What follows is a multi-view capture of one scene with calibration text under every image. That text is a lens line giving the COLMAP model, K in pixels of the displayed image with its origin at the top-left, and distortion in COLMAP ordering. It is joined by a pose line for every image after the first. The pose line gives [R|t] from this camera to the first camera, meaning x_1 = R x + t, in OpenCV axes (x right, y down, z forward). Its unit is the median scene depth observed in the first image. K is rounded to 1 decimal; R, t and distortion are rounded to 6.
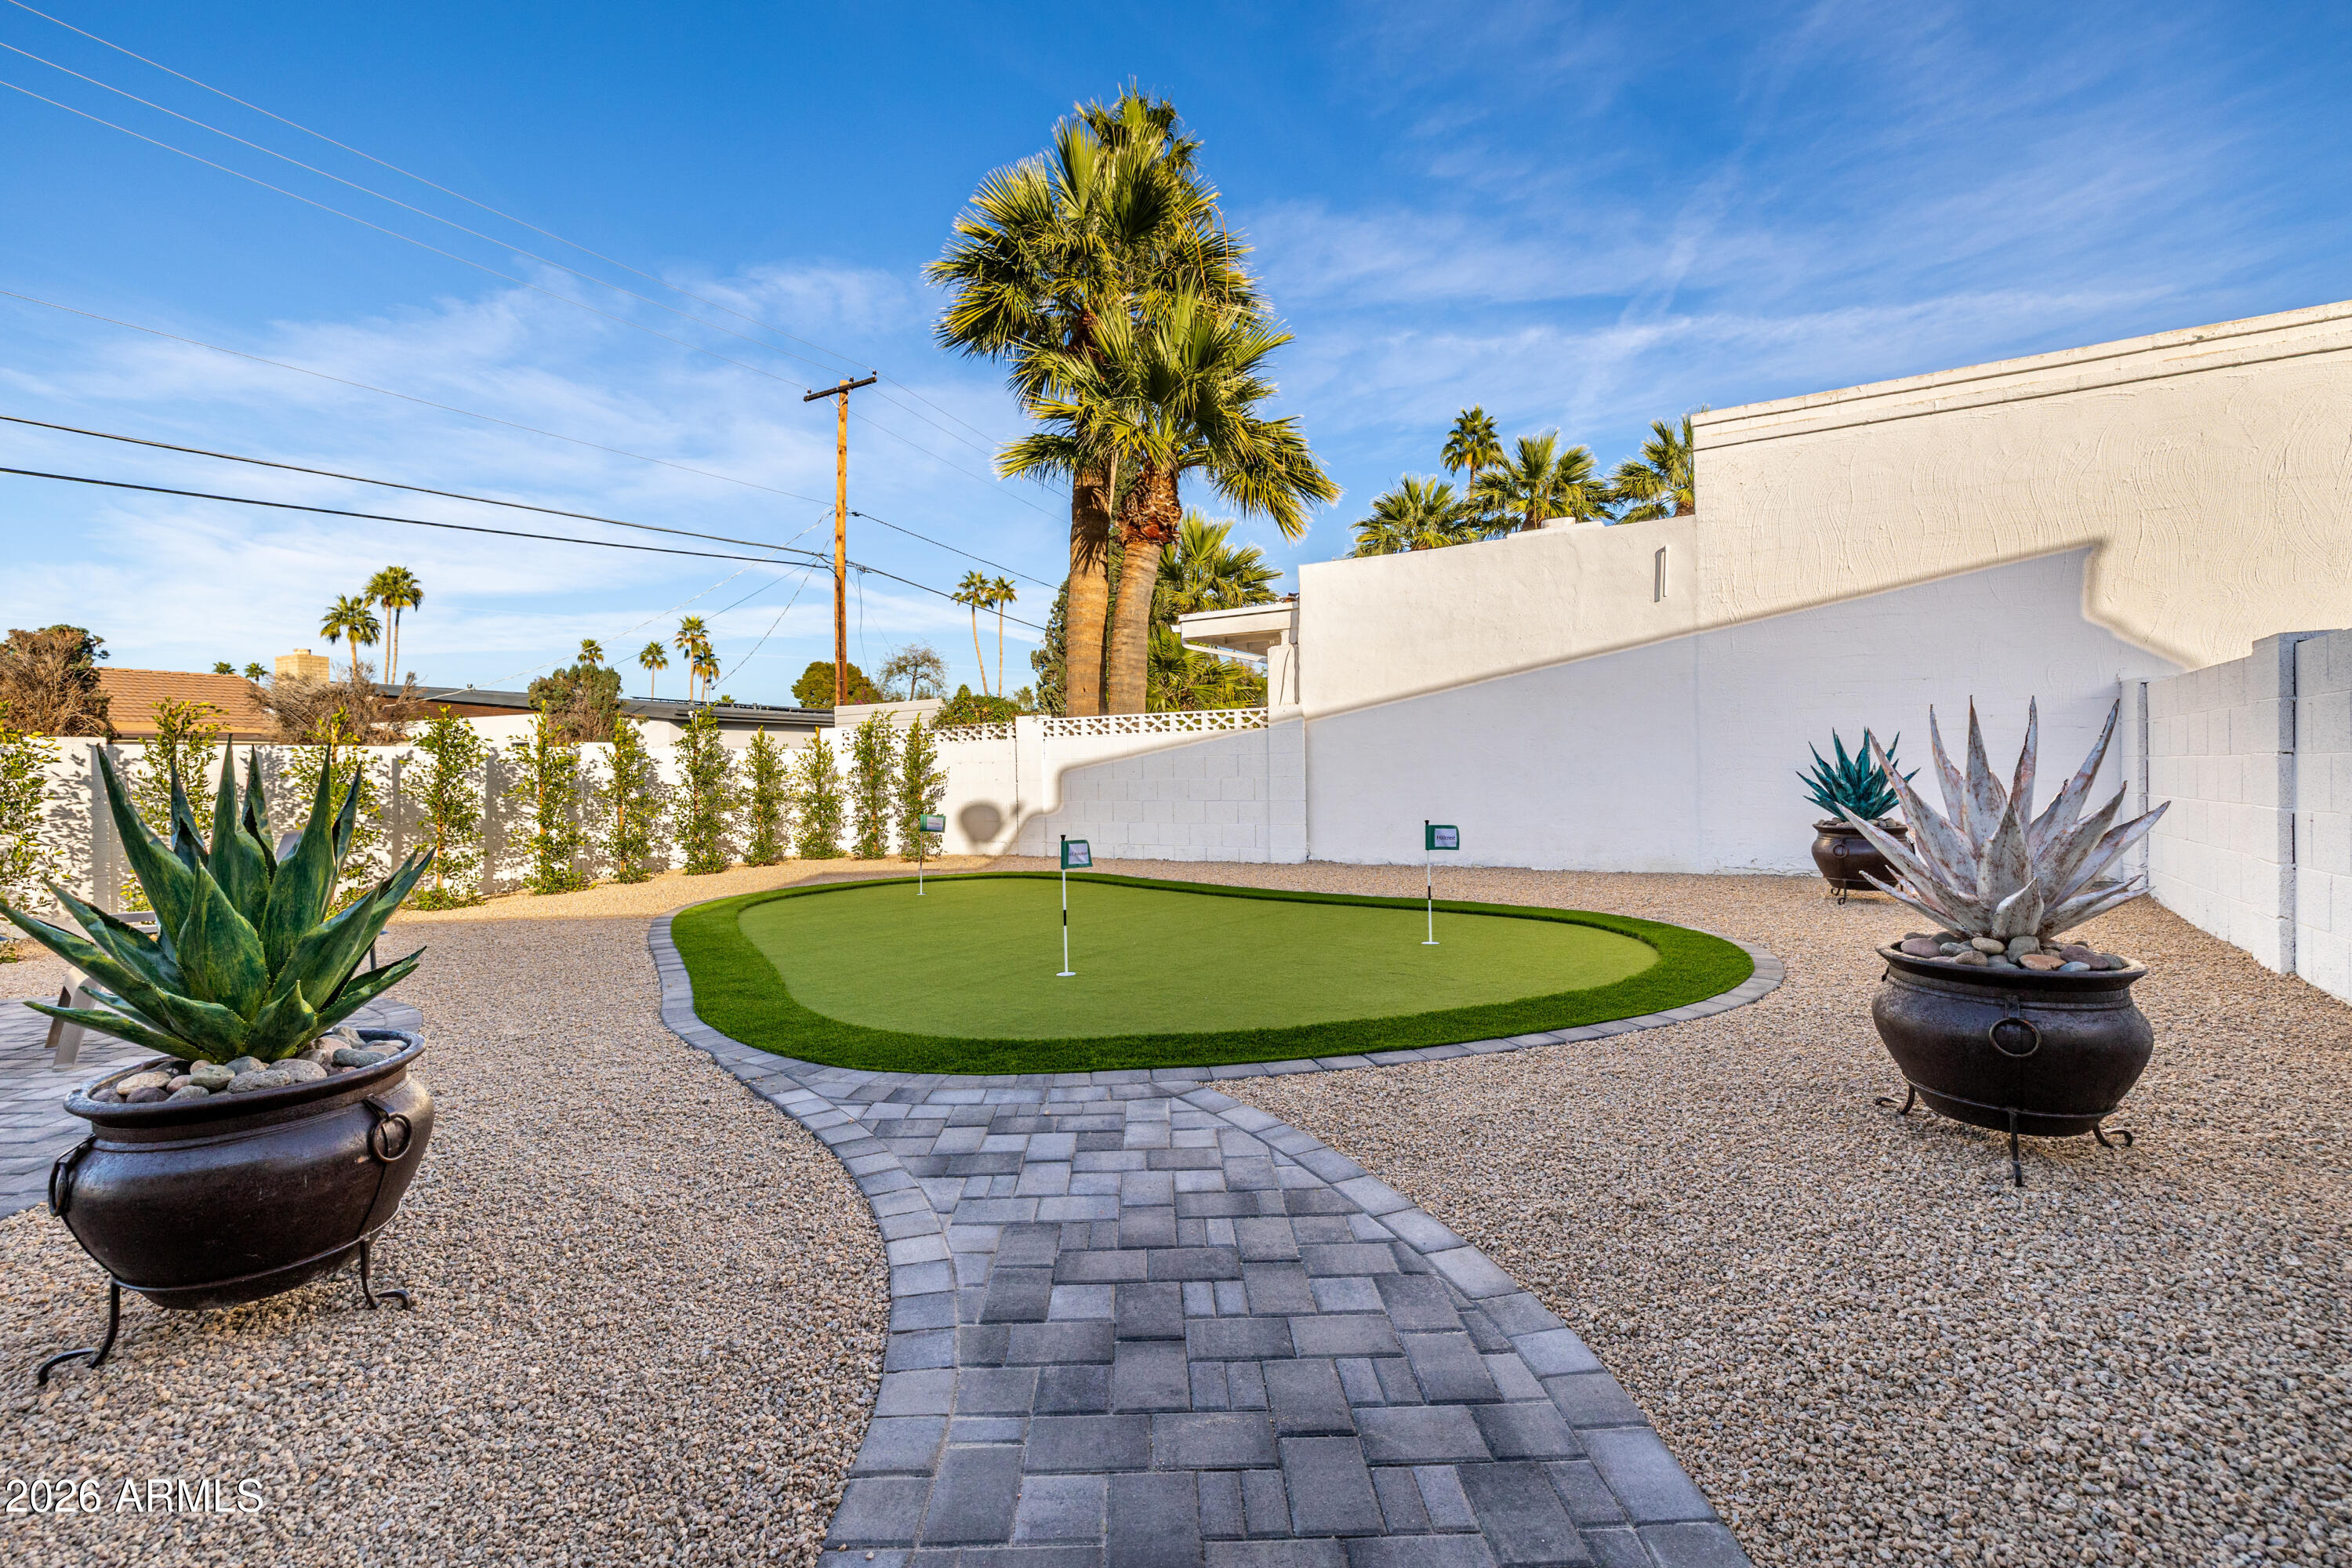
lens RADIAL K [[999.8, 0, 1169.8], [0, 999.8, 770.1], [0, 0, 1]] dist [0.001479, 0.000089]
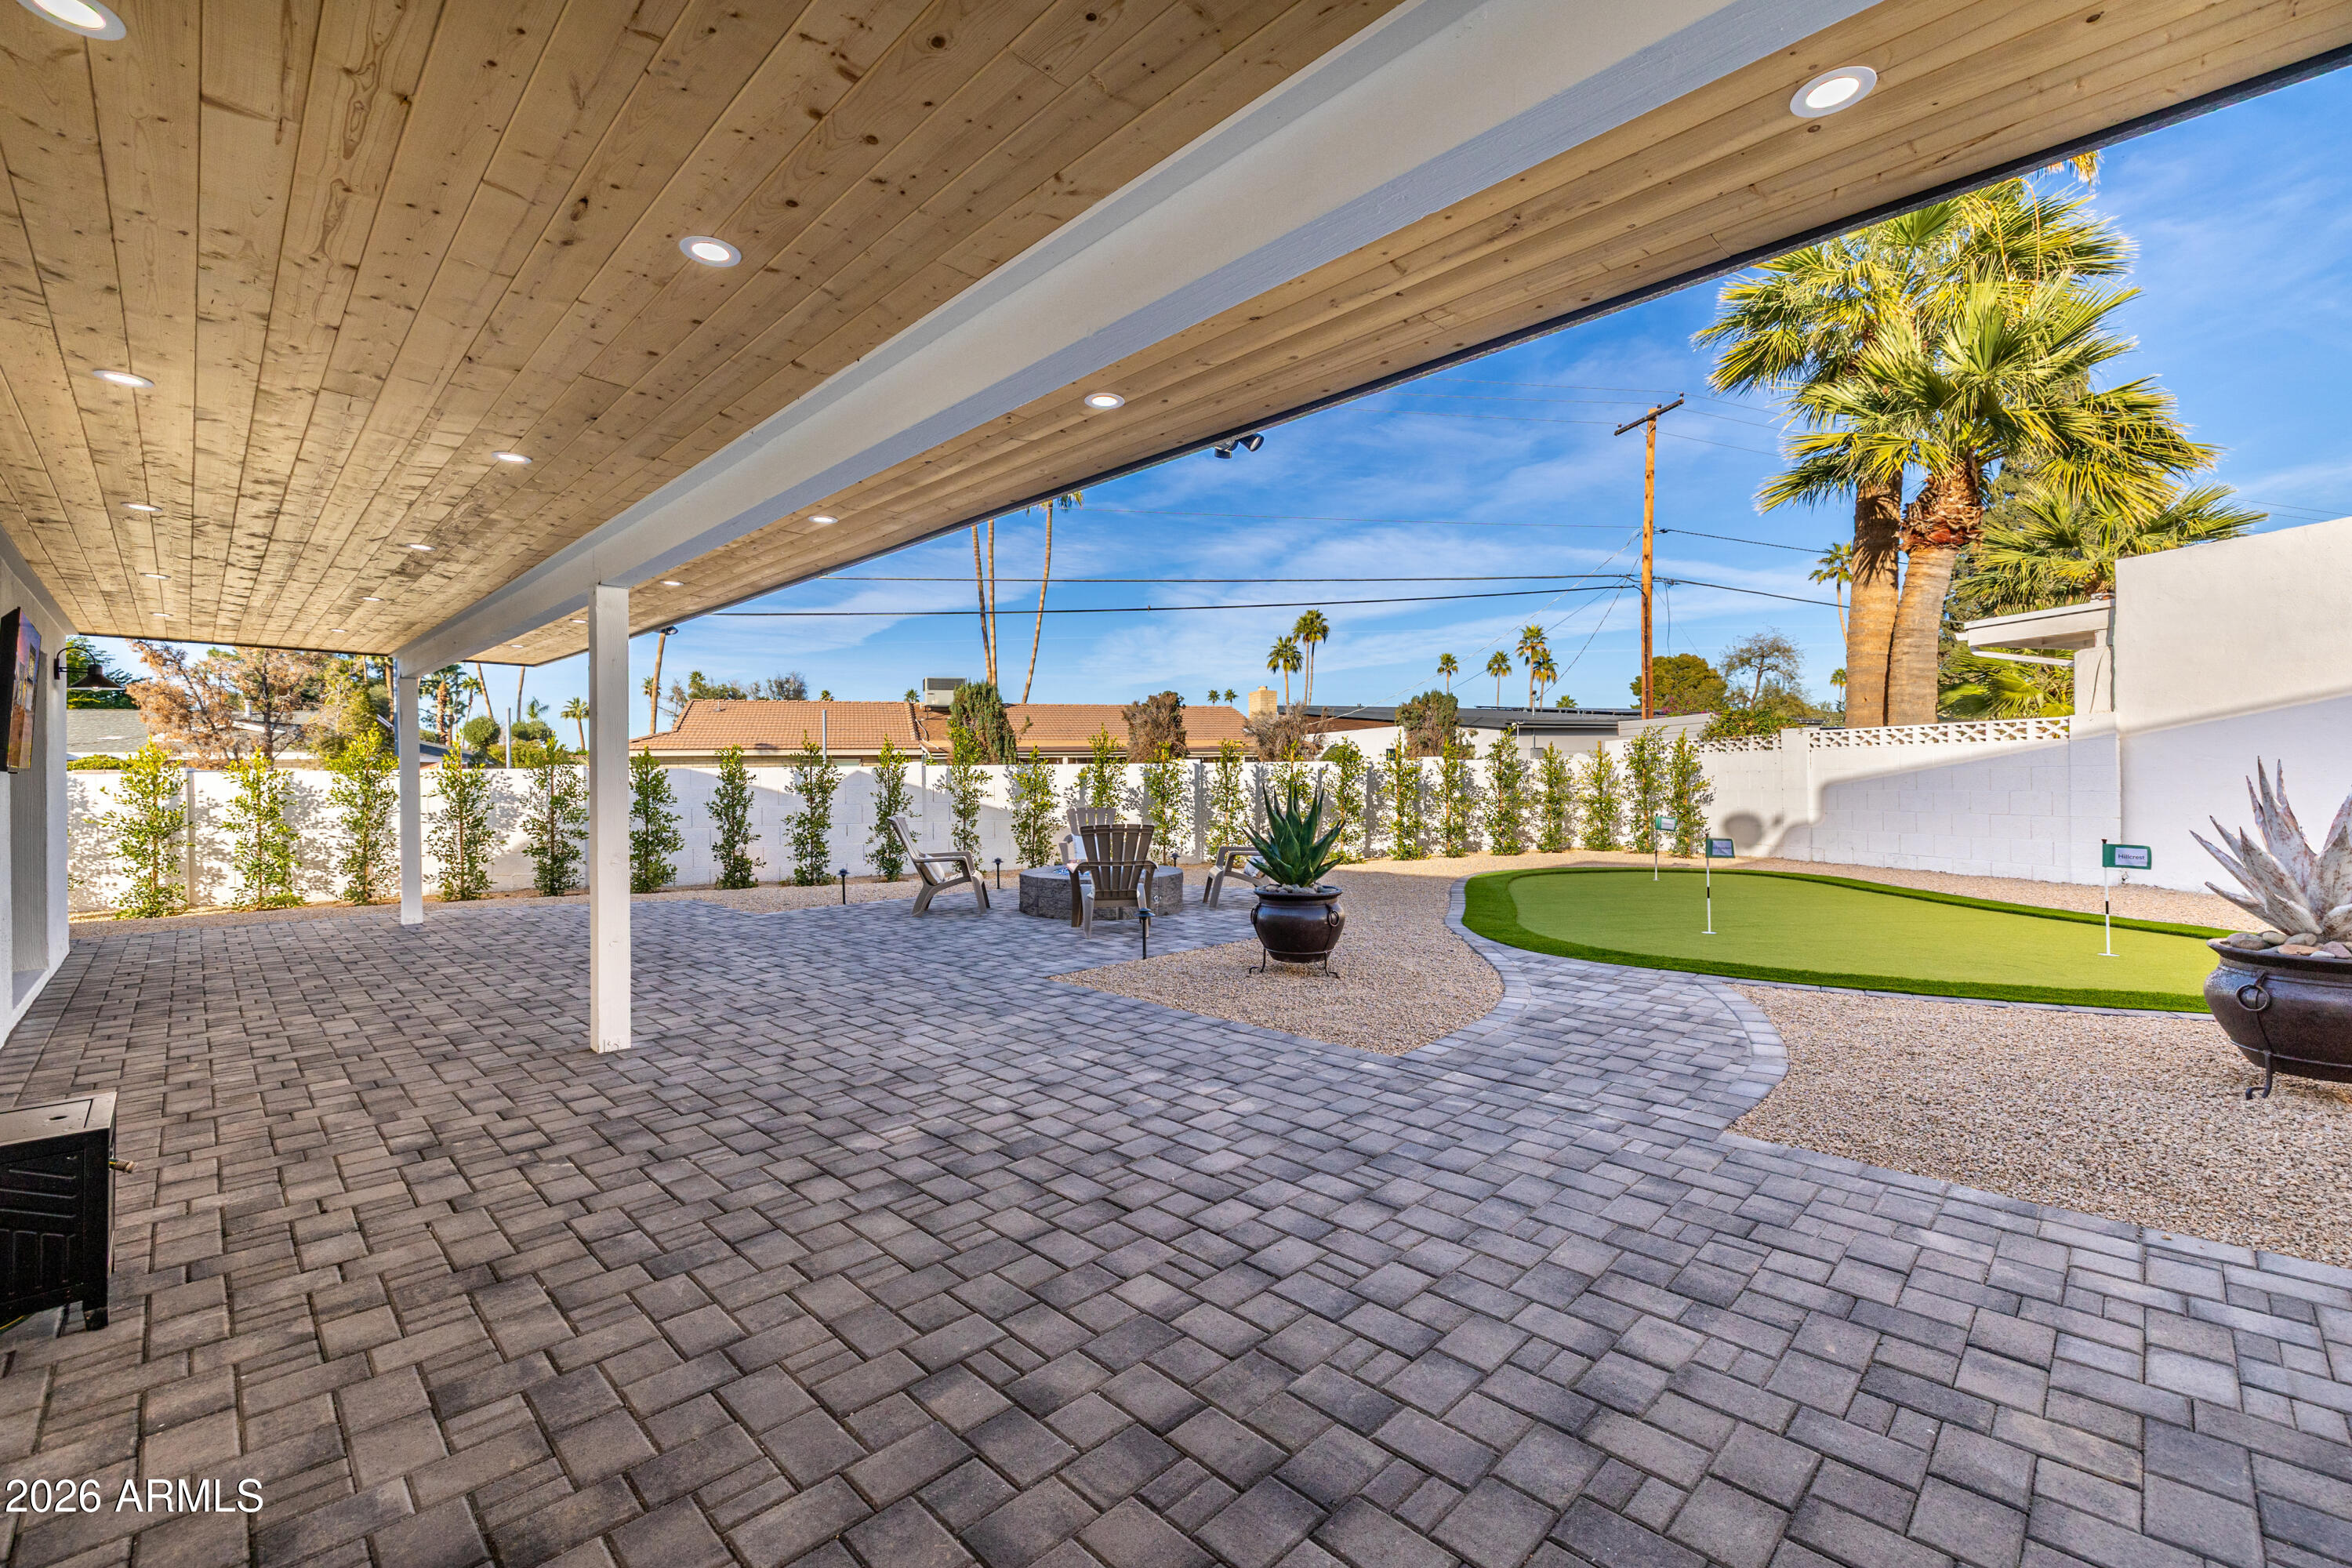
lens RADIAL K [[984.3, 0, 1178.0], [0, 984.3, 776.1], [0, 0, 1]] dist [0.001557, 0.000093]
pose [[0.702130, 0.009318, -0.711988, 0.155639], [-0.003564, 0.999948, 0.009572, -0.011808], [0.712040, -0.004183, 0.702126, -0.220434]]
